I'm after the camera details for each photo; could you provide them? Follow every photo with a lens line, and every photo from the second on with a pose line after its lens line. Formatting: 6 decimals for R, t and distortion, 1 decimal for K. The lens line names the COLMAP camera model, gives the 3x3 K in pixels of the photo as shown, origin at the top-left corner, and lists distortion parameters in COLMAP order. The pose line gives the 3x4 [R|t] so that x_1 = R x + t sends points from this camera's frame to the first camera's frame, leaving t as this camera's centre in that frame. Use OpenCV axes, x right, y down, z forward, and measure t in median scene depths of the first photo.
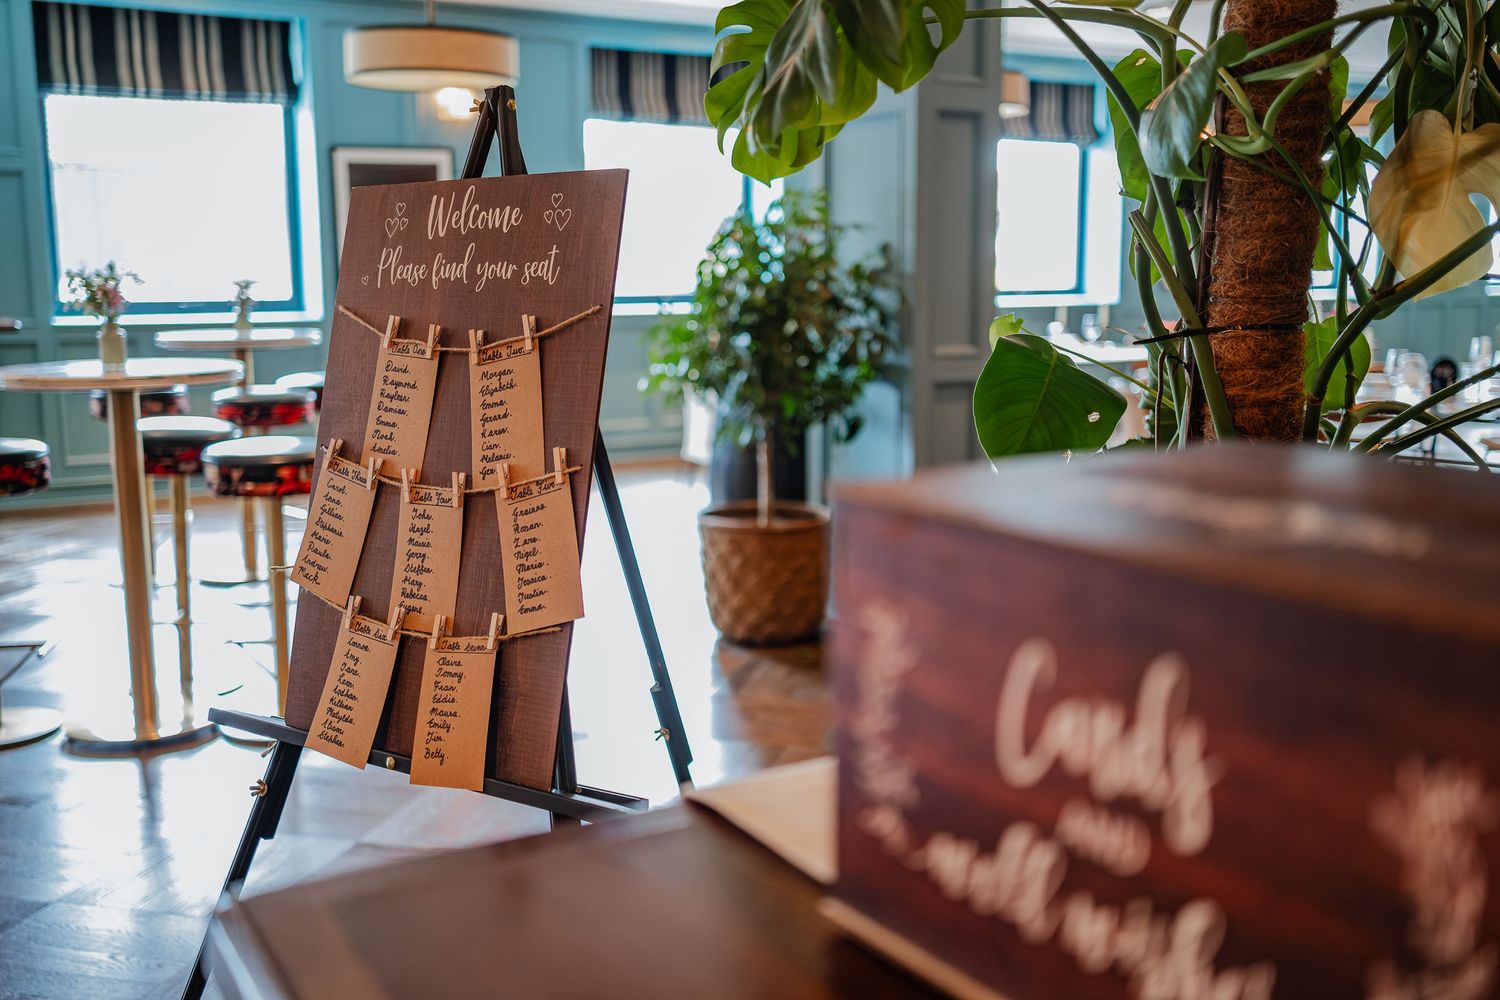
lens RADIAL K [[1467.9, 0, 750.0], [0, 1467.9, 500.0], [0, 0, 1]] dist [0.006685, -0.391369]
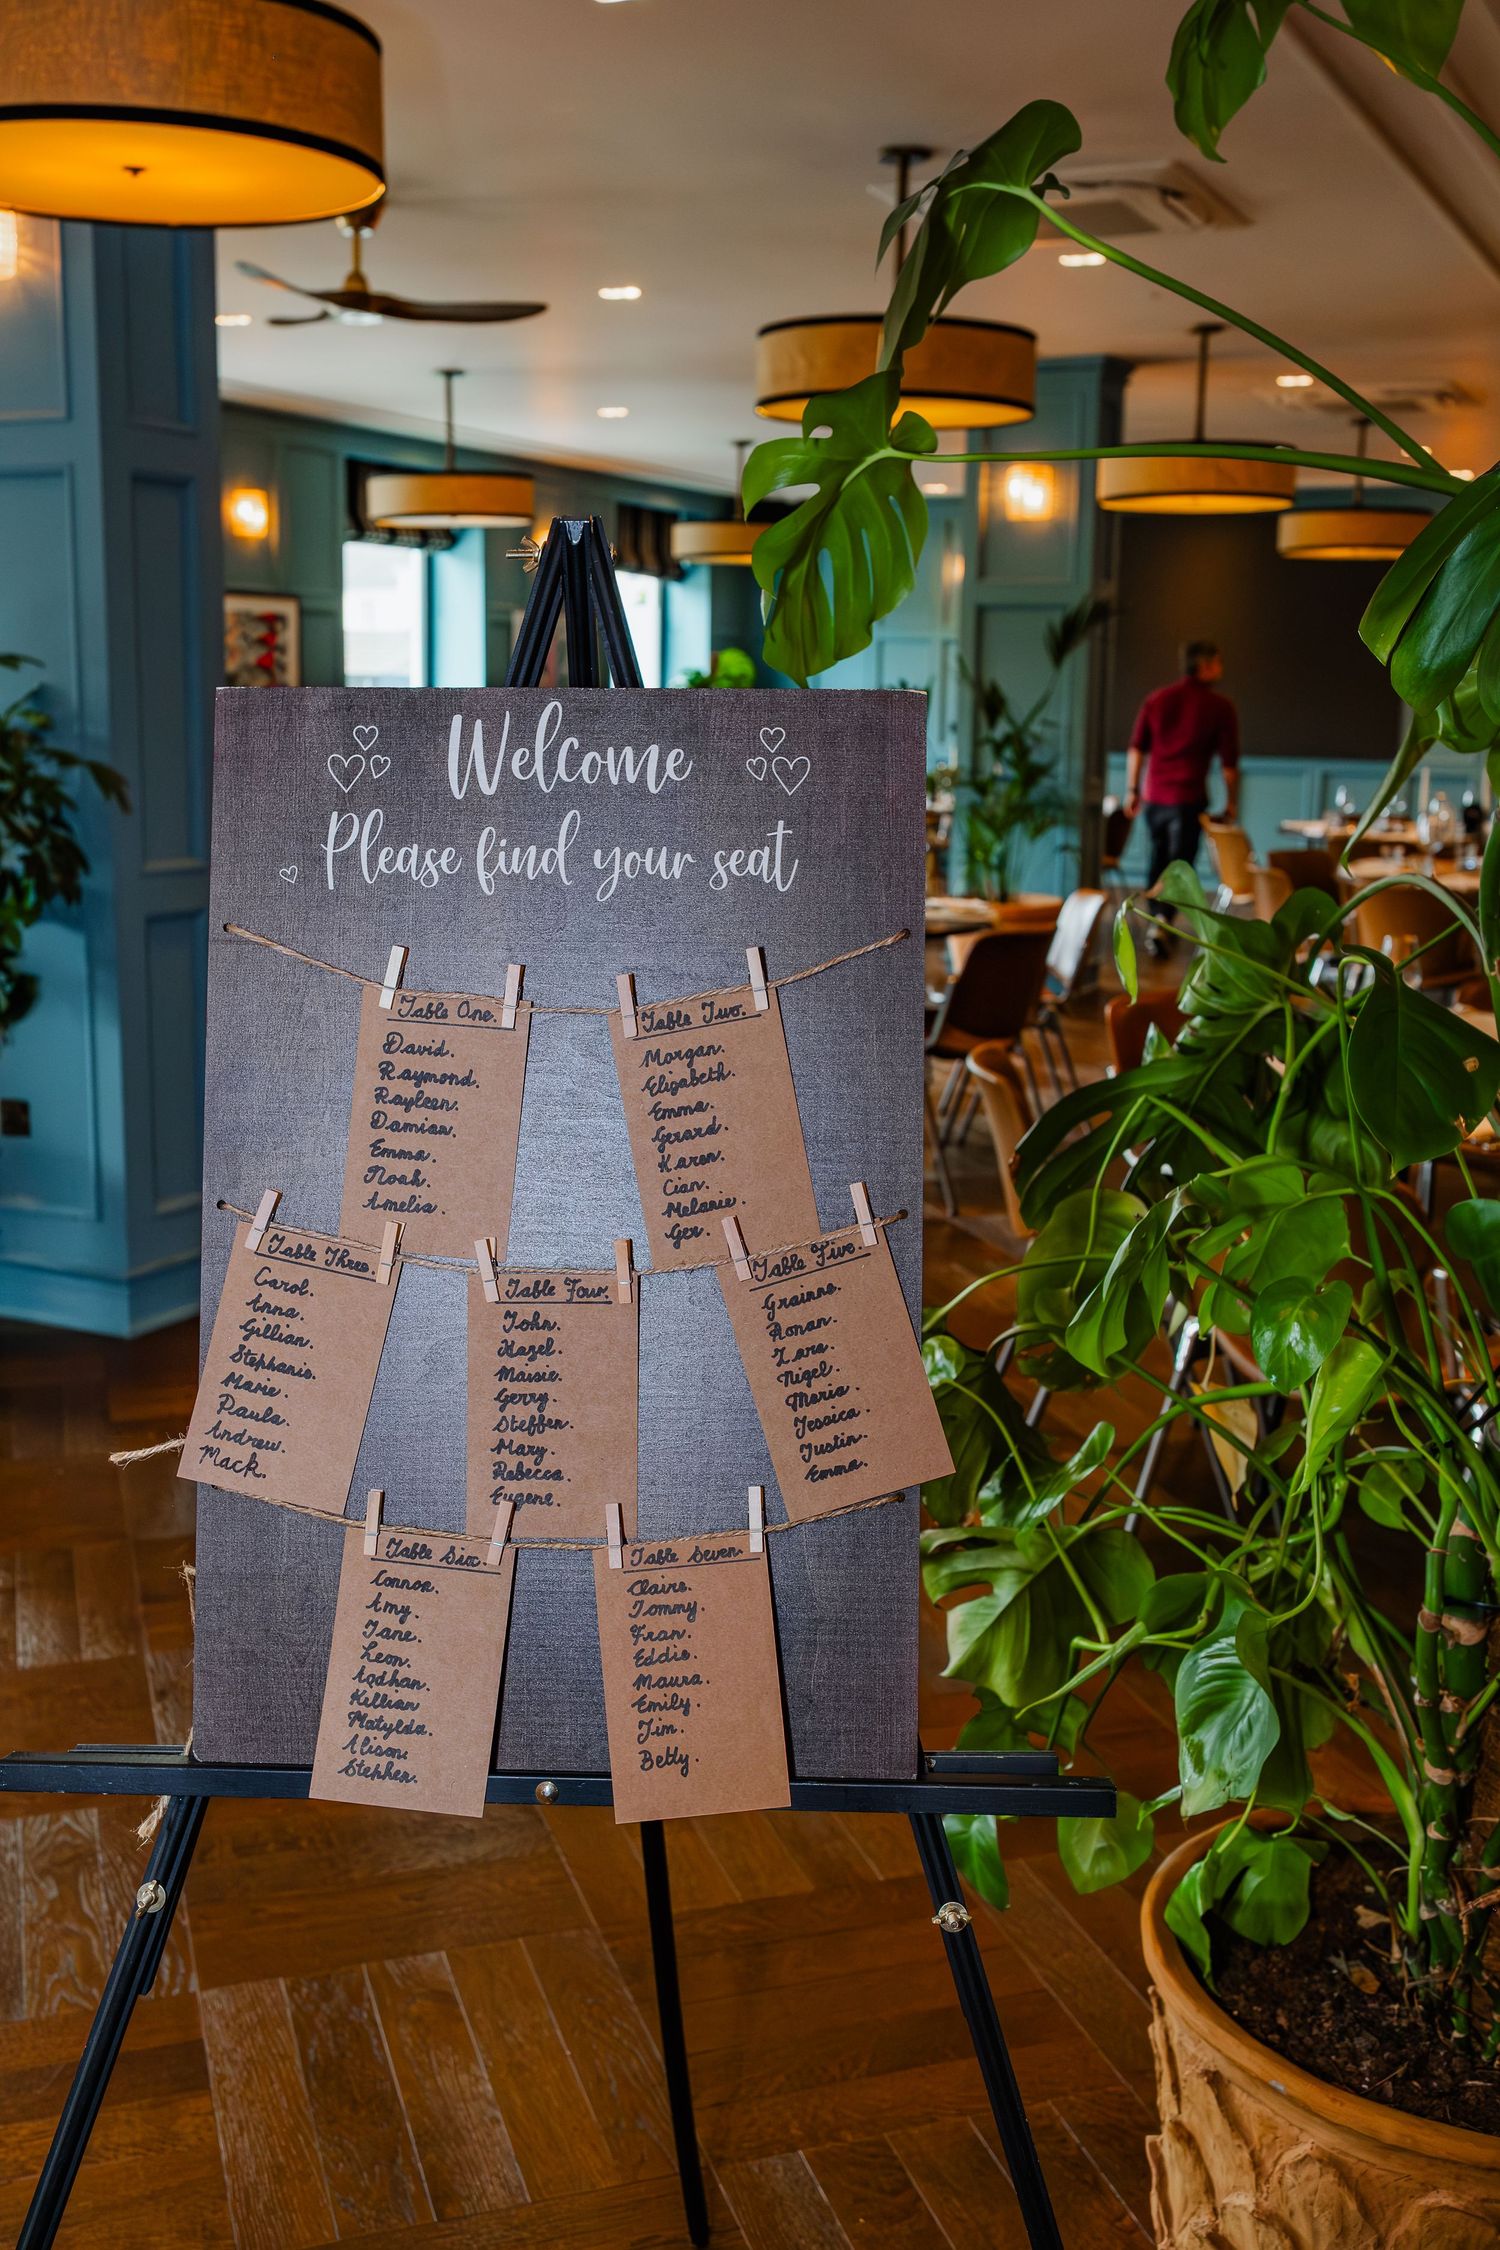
lens RADIAL K [[2201.8, 0, 750.0], [0, 2201.8, 1125.0], [0, 0, 1]] dist [0.006685, -0.391369]
pose [[0.844582, -0.085676, 0.528528, -0.559834], [0.064786, 0.996214, 0.057962, -0.100331], [-0.531493, -0.014713, 0.846935, 0.271762]]
